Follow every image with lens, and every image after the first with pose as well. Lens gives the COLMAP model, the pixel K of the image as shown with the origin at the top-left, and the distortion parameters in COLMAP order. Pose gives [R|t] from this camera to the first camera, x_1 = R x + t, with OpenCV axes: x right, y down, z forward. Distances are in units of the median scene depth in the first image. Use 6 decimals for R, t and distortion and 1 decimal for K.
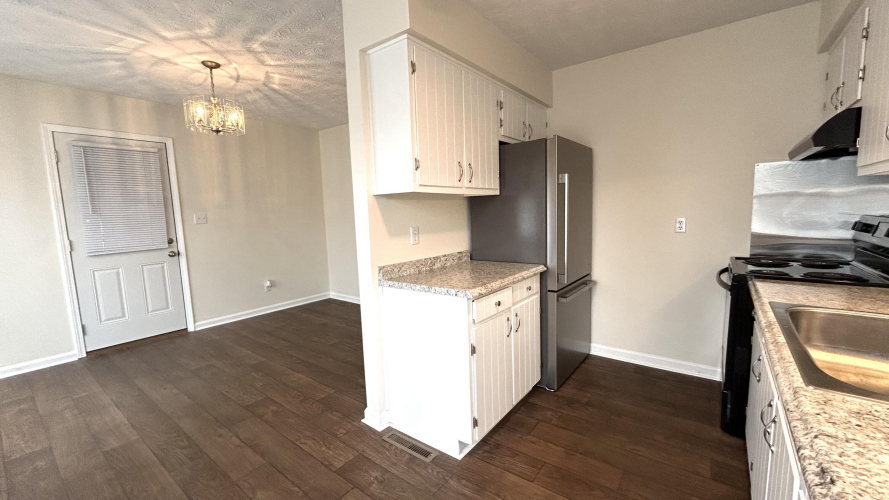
lens RADIAL K [[359.6, 0, 442.8], [0, 359.6, 250.3], [0, 0, 1]] dist [-0.000223, 0.000170]
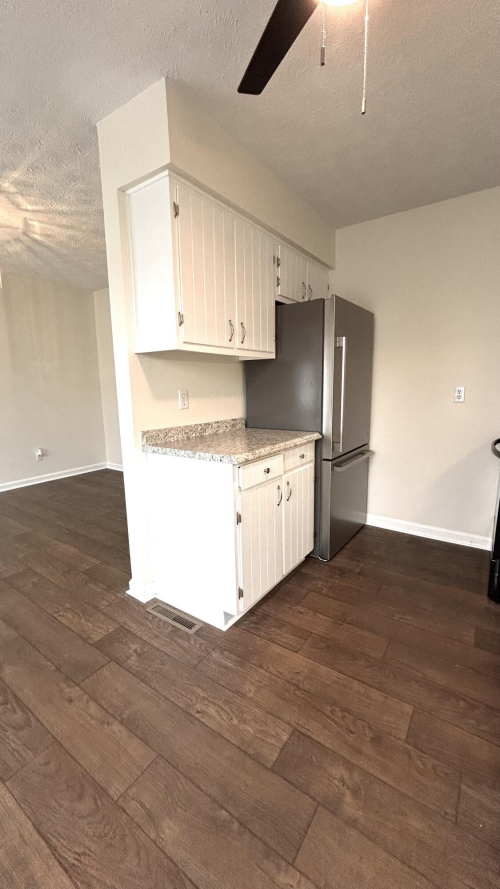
lens RADIAL K [[358.5, 0, 248.2], [0, 358.5, 443.0], [0, 0, 1]] dist [0.000603, 0.000148]
pose [[0.998962, 0.010145, 0.044401, 0.048514], [-0.012445, 0.998578, 0.051831, 0.020945], [-0.043812, -0.052329, 0.997668, 0.047033]]
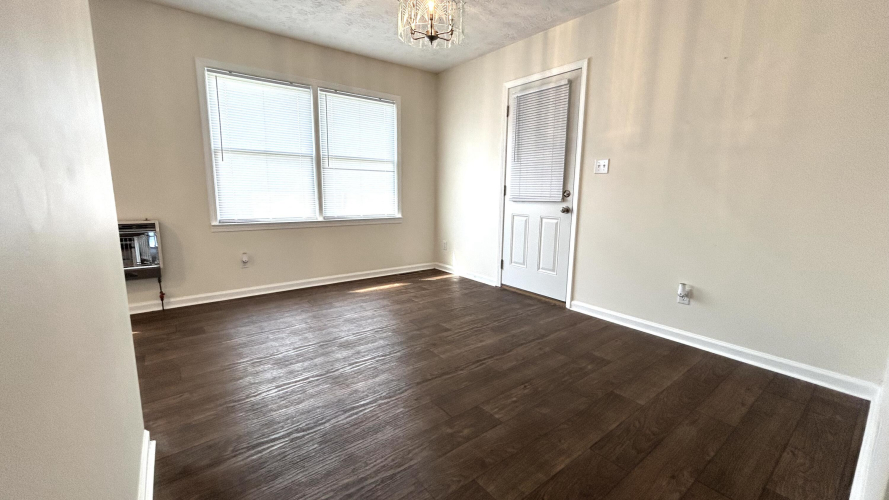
lens RADIAL K [[359.6, 0, 442.8], [0, 359.6, 250.3], [0, 0, 1]] dist [-0.000223, 0.000170]
pose [[-0.260297, 0.188507, -0.946948, 0.187402], [-0.114068, 0.967884, 0.224030, -0.081354], [0.958767, 0.166331, -0.230435, 1.439079]]
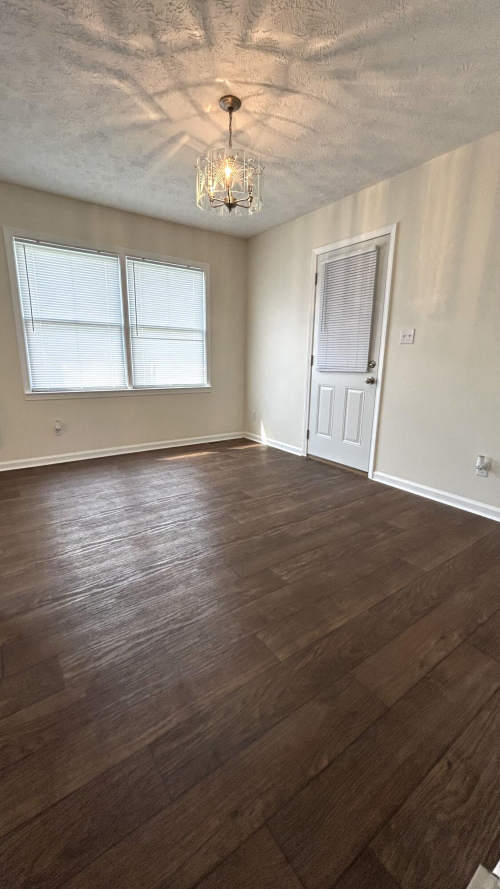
lens RADIAL K [[358.5, 0, 248.2], [0, 358.5, 443.0], [0, 0, 1]] dist [0.000603, 0.000148]
pose [[-0.298405, 0.248101, -0.921629, 0.192799], [-0.113953, 0.949455, 0.292487, -0.096494], [0.947612, 0.192303, -0.255051, 1.495084]]
